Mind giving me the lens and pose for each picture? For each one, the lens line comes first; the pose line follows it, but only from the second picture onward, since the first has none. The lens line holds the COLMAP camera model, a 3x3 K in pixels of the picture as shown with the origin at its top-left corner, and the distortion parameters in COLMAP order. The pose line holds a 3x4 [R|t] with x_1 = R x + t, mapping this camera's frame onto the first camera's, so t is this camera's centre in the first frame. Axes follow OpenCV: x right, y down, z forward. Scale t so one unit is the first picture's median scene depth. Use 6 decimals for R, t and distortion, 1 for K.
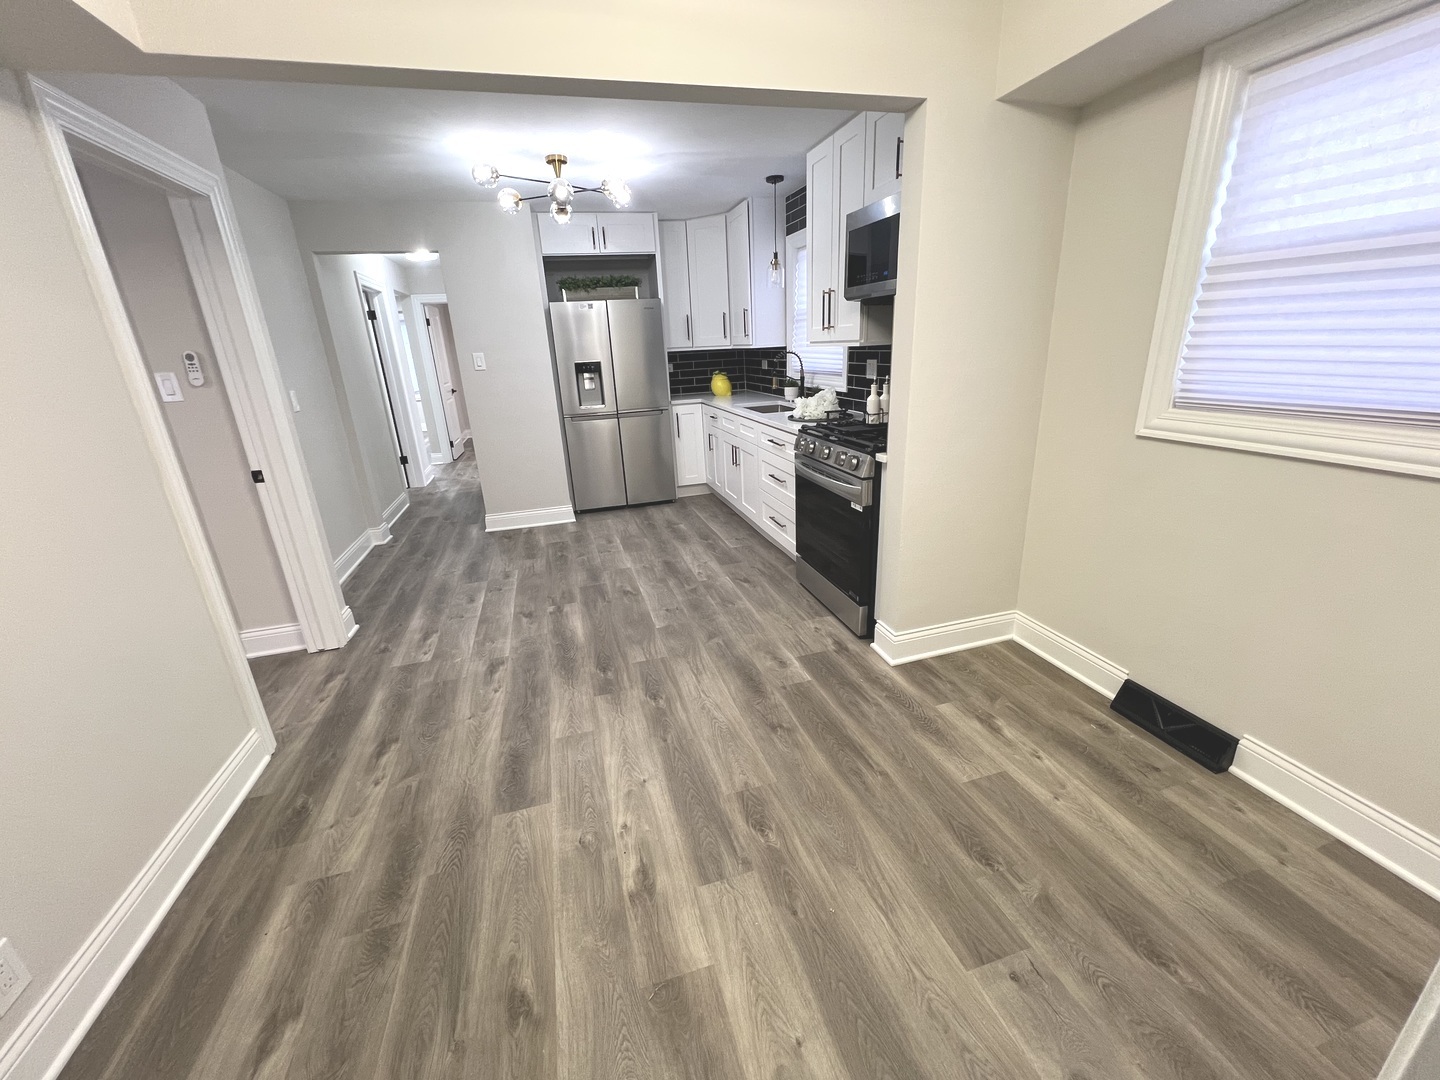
lens RADIAL K [[583.1, 0, 722.5], [0, 583.1, 536.8], [0, 0, 1]] dist [-0.003926, 0.000786]
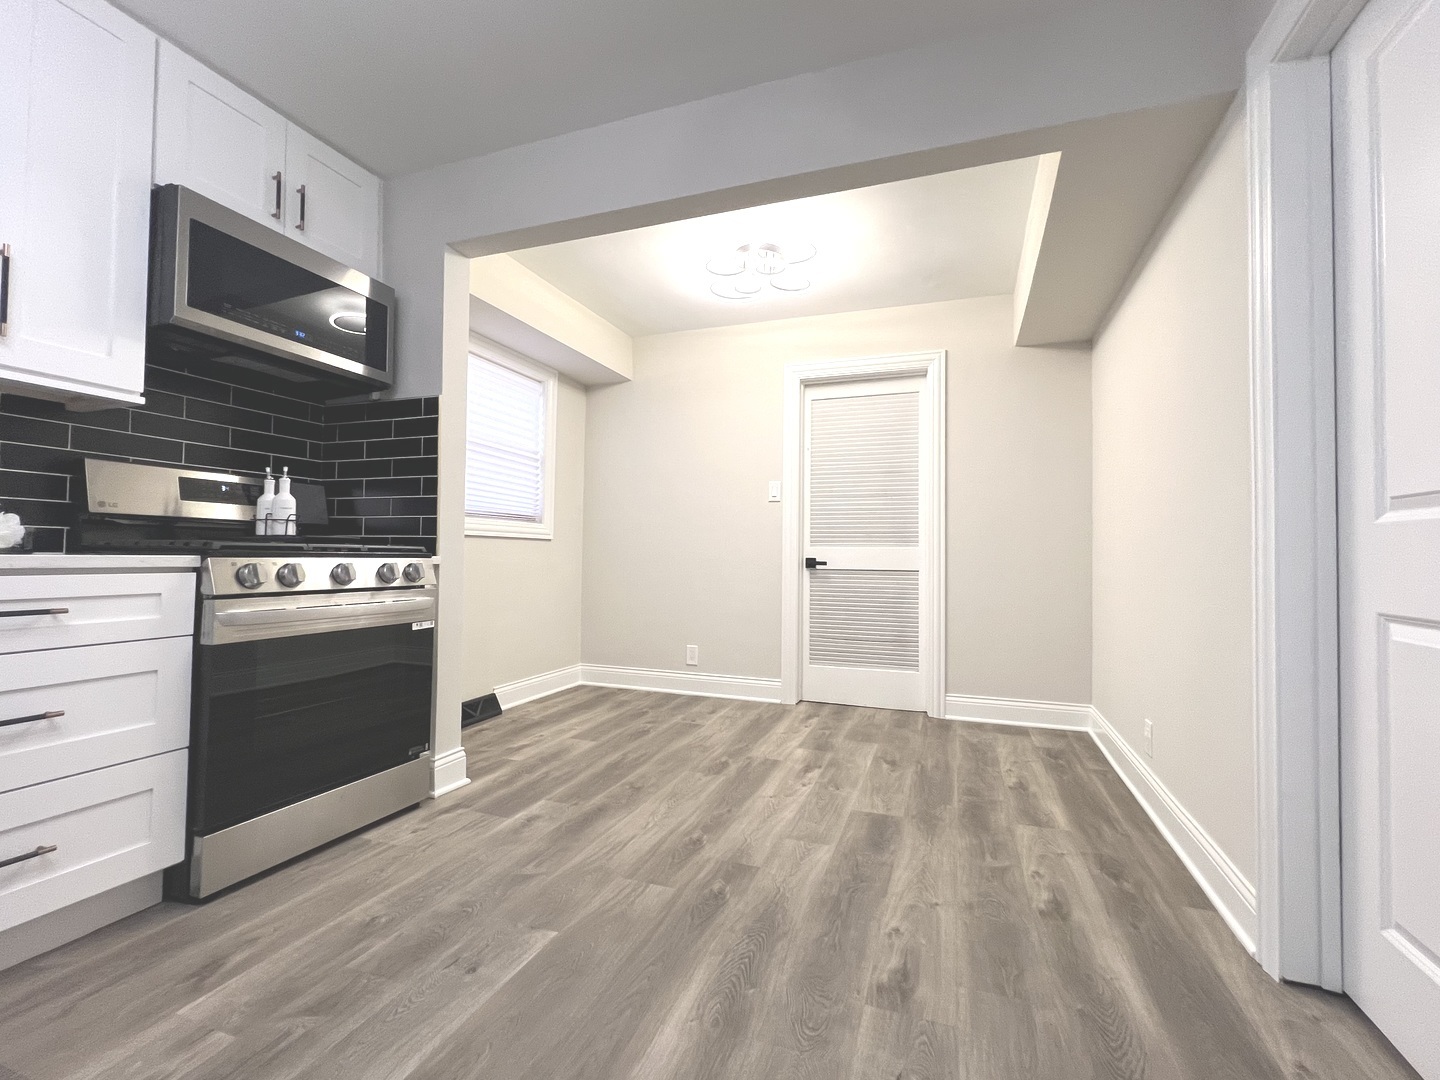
lens RADIAL K [[642.4, 0, 713.2], [0, 642.4, 537.7], [0, 0, 1]] dist [-0.003736, 0.000872]
pose [[-0.797810, 0.054438, 0.600446, -0.494857], [0.216540, 0.955336, 0.201104, -0.204990], [-0.562680, 0.290464, -0.773965, 1.134991]]
